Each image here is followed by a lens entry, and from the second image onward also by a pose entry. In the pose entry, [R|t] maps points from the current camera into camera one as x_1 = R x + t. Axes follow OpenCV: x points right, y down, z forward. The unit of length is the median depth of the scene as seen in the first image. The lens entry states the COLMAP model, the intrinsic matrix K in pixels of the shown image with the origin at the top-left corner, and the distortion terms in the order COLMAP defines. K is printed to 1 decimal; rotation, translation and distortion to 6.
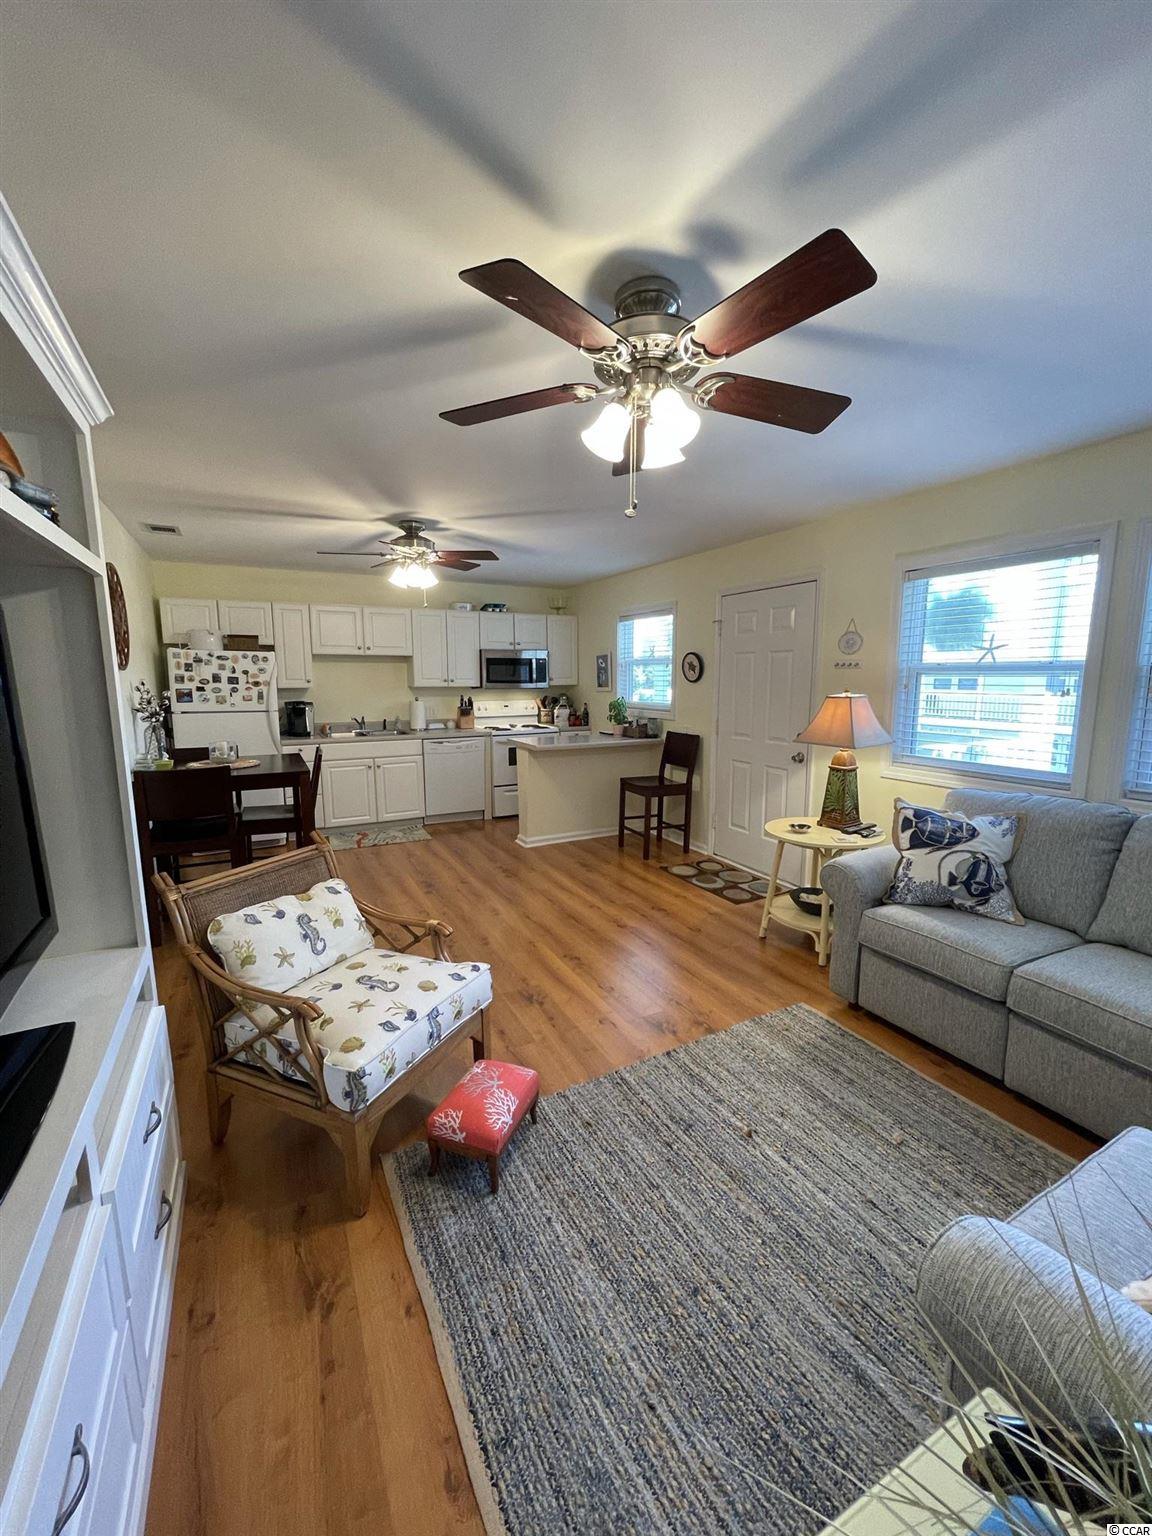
lens RADIAL K [[618.9, 0, 579.8], [0, 618.9, 767.2], [0, 0, 1]] dist [-0.004578, 0.001440]
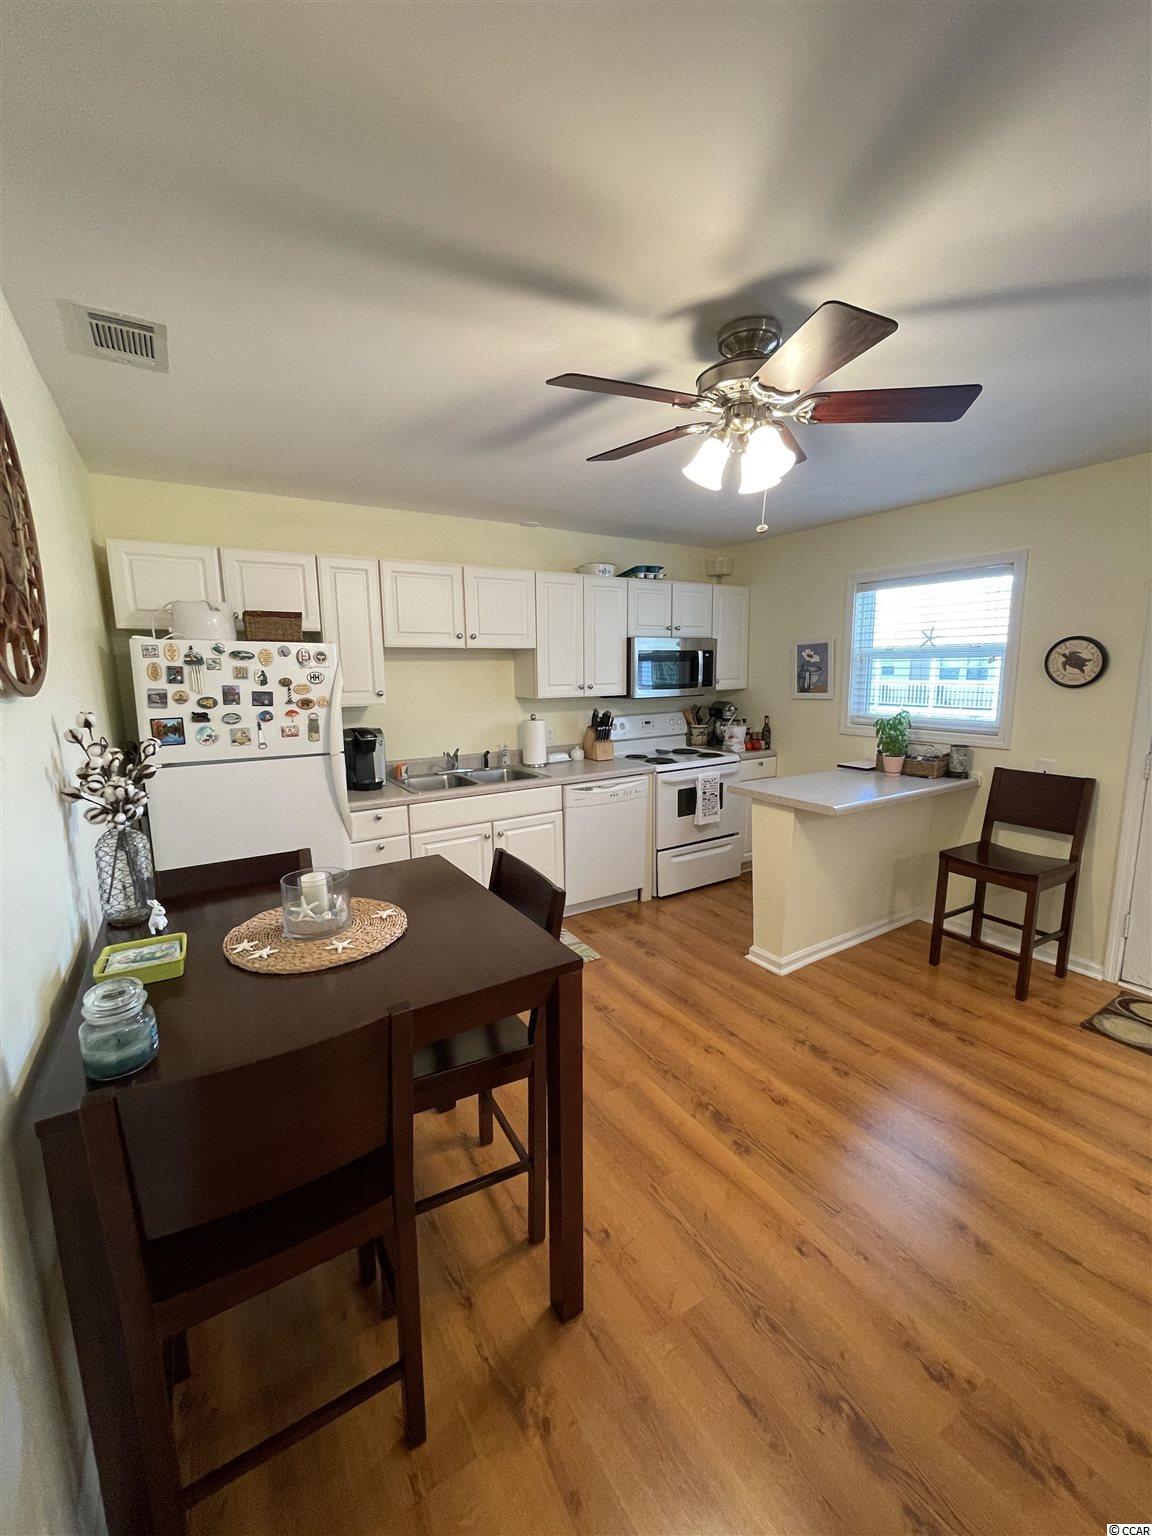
lens RADIAL K [[618.9, 0, 581.0], [0, 618.9, 768.8], [0, 0, 1]] dist [-0.004578, 0.001440]
pose [[0.996546, -0.026494, 0.078704, -0.343659], [0.025506, 0.999583, 0.013538, -0.083321], [-0.079030, -0.011483, 0.996806, 0.470537]]
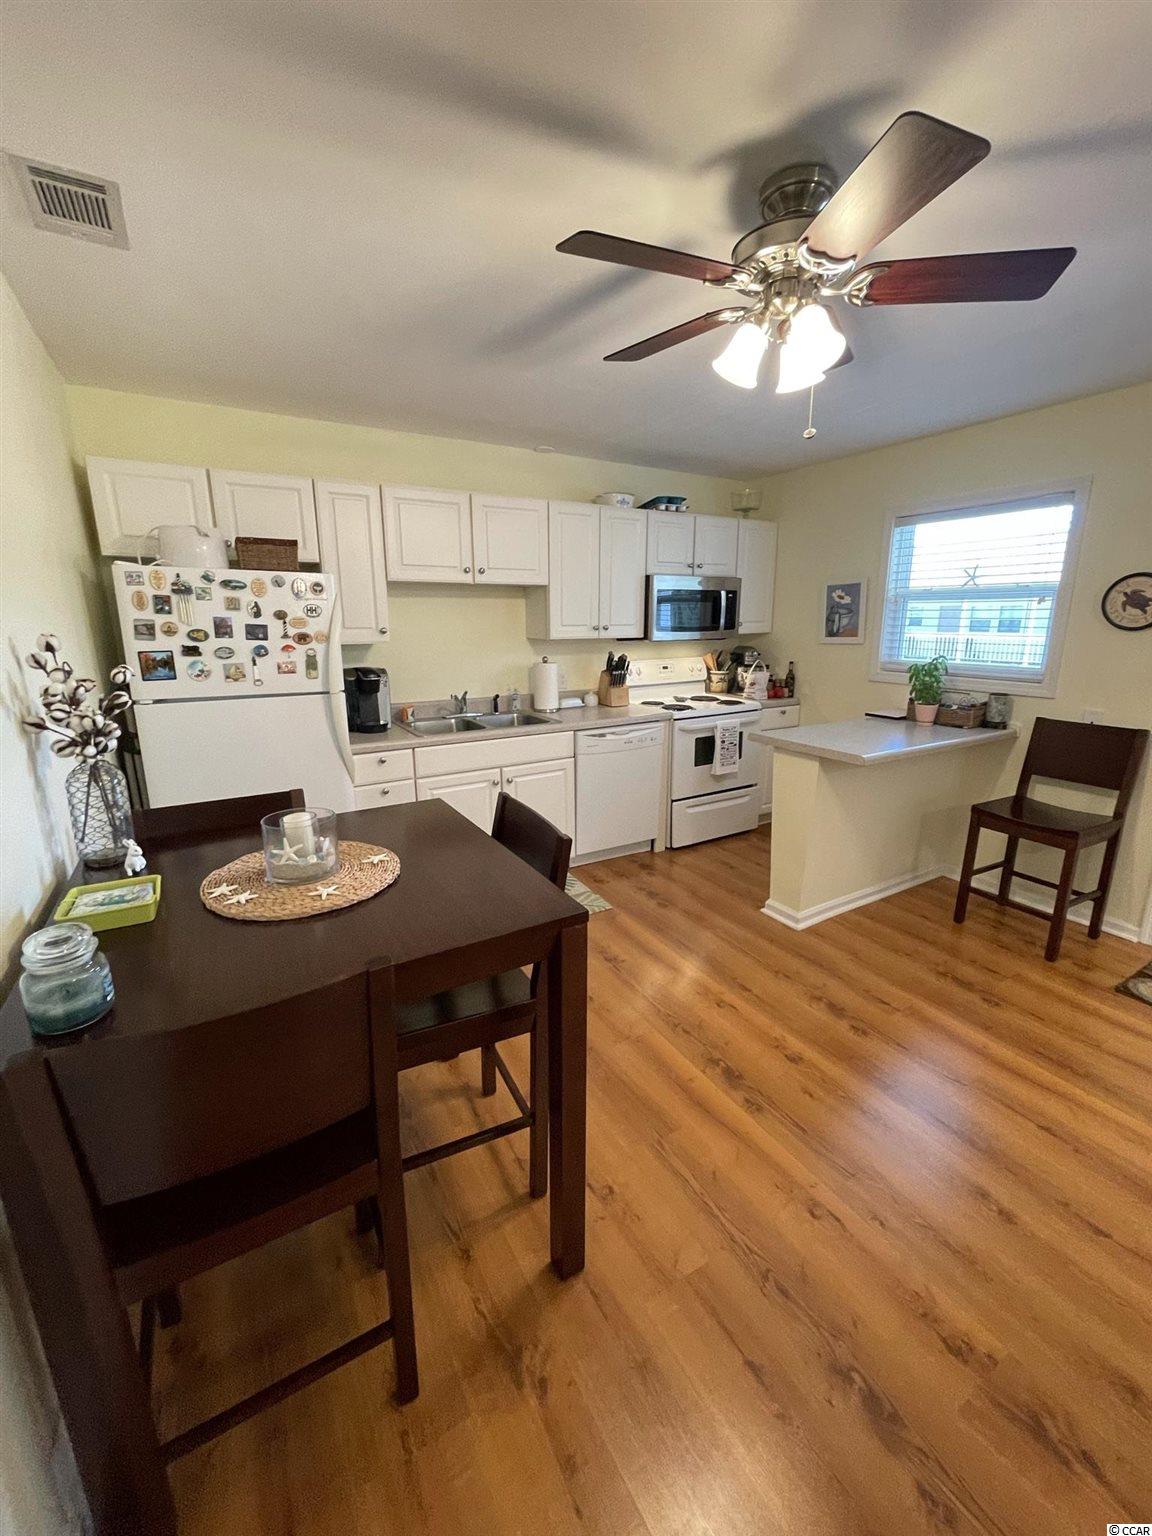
lens RADIAL K [[618.9, 0, 580.5], [0, 618.9, 768.8], [0, 0, 1]] dist [-0.004578, 0.001440]
pose [[0.998530, -0.017602, 0.051258, -0.338432], [0.012880, 0.995765, 0.091028, -0.075419], [-0.052643, -0.090234, 0.994528, 0.500056]]
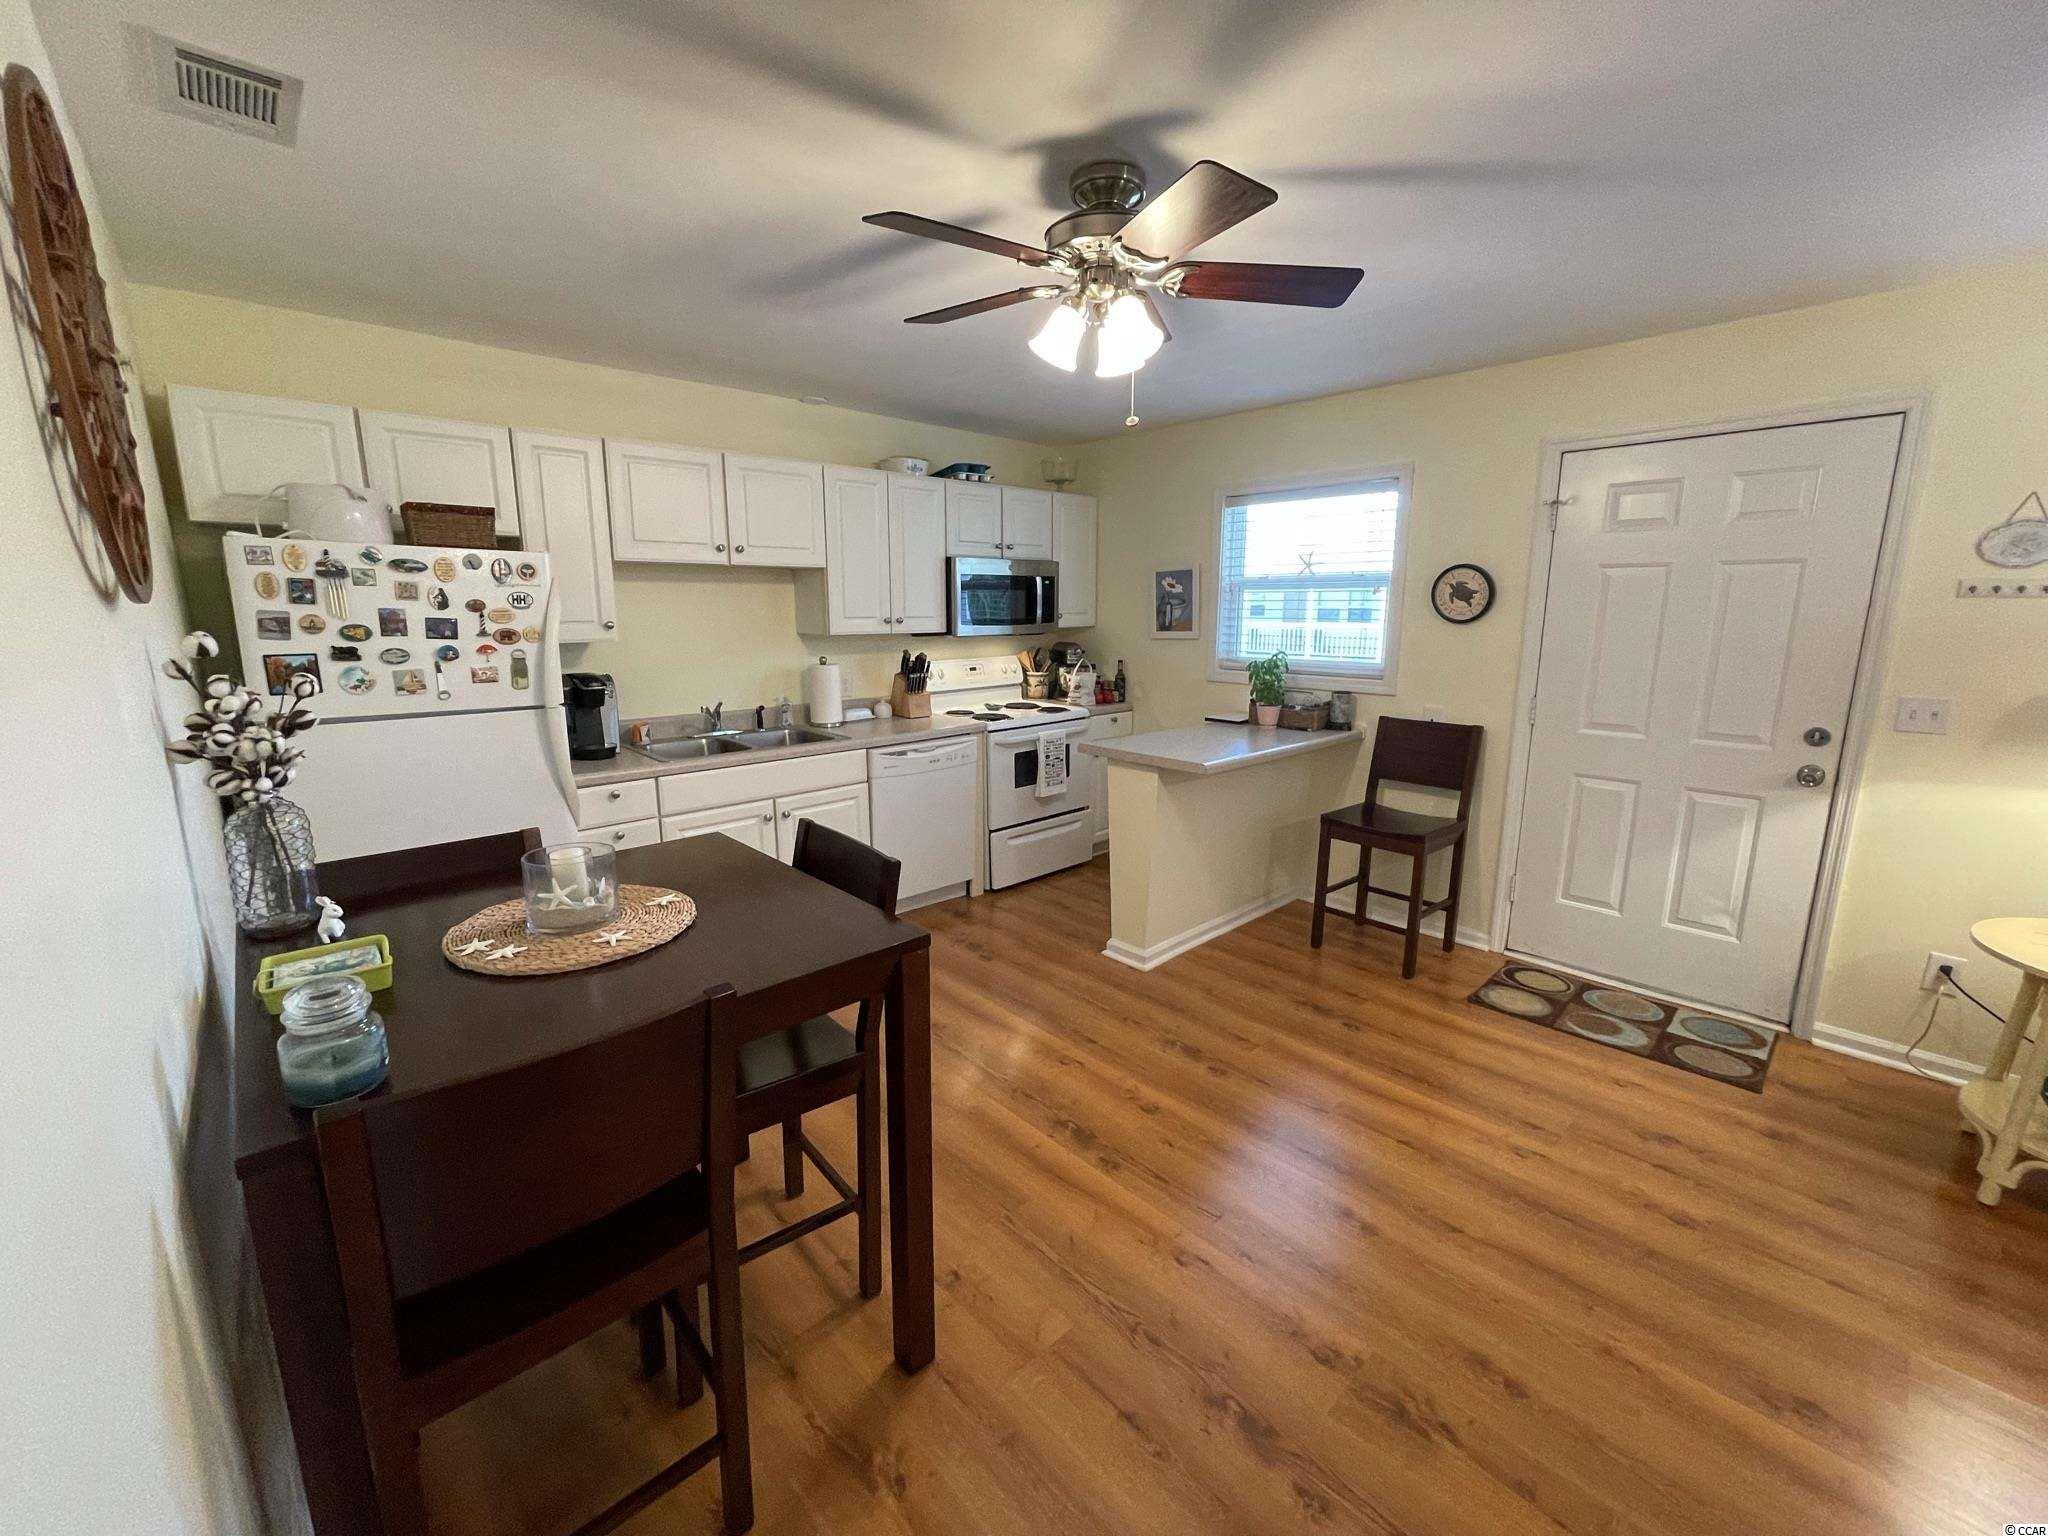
lens RADIAL K [[825.2, 0, 1025.9], [0, 825.2, 764.3], [0, 0, 1]] dist [-0.004578, 0.001440]
pose [[0.964229, -0.052028, 0.259916, -0.364695], [0.040764, 0.997989, 0.048547, -0.070863], [-0.261919, -0.036216, 0.964410, 0.443977]]
